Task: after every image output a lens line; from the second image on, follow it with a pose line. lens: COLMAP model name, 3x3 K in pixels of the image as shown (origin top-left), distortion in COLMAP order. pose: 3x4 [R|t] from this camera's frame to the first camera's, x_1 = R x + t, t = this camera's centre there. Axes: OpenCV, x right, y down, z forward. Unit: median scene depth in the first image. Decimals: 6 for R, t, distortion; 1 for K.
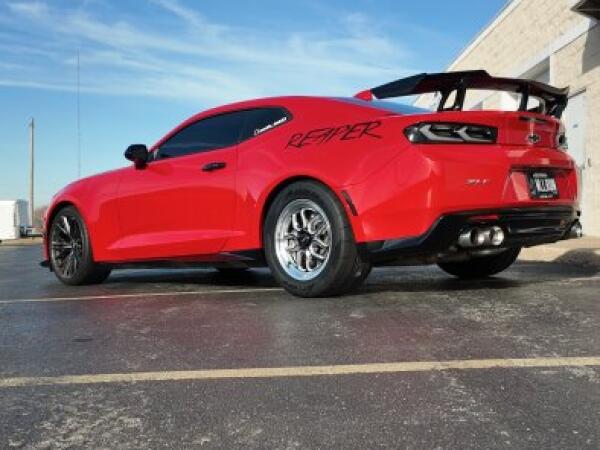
lens RADIAL K [[745.1, 0, 300.0], [0, 745.1, 225.0], [0, 0, 1]] dist [0.087047, 0.000548]
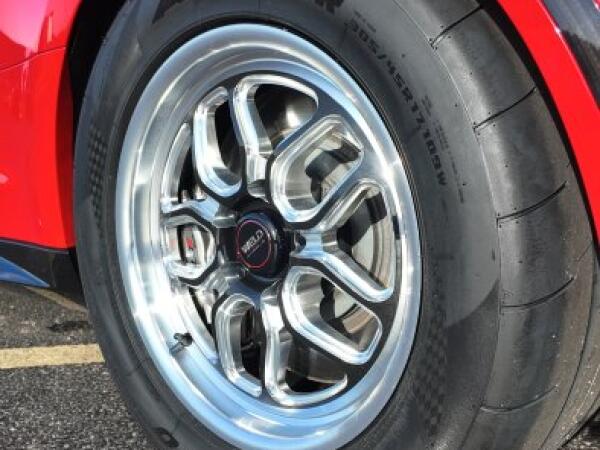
lens RADIAL K [[745.1, 0, 300.0], [0, 745.1, 225.0], [0, 0, 1]] dist [0.087047, 0.000548]
pose [[0.997870, -0.002802, 0.065174, 0.005131], [-0.008106, 0.986006, 0.166512, -0.017271], [-0.064728, -0.166686, 0.983883, 0.800964]]
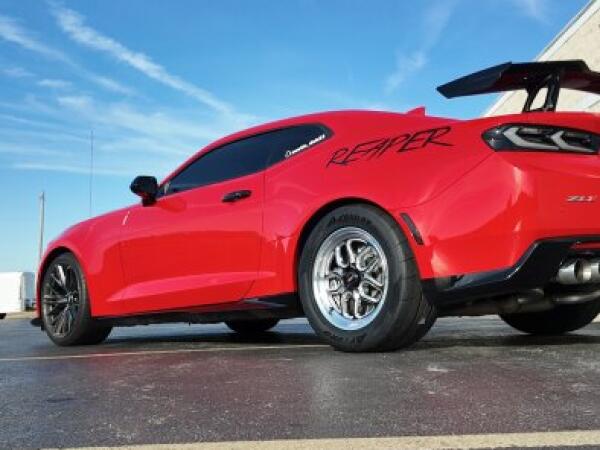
lens RADIAL K [[745.1, 0, 300.0], [0, 745.1, 225.0], [0, 0, 1]] dist [0.087047, 0.000548]
pose [[0.999933, 0.001134, -0.011496, -0.039559], [-0.002291, 0.994865, -0.101186, 0.043162], [0.011323, 0.101205, 0.994801, 0.201214]]
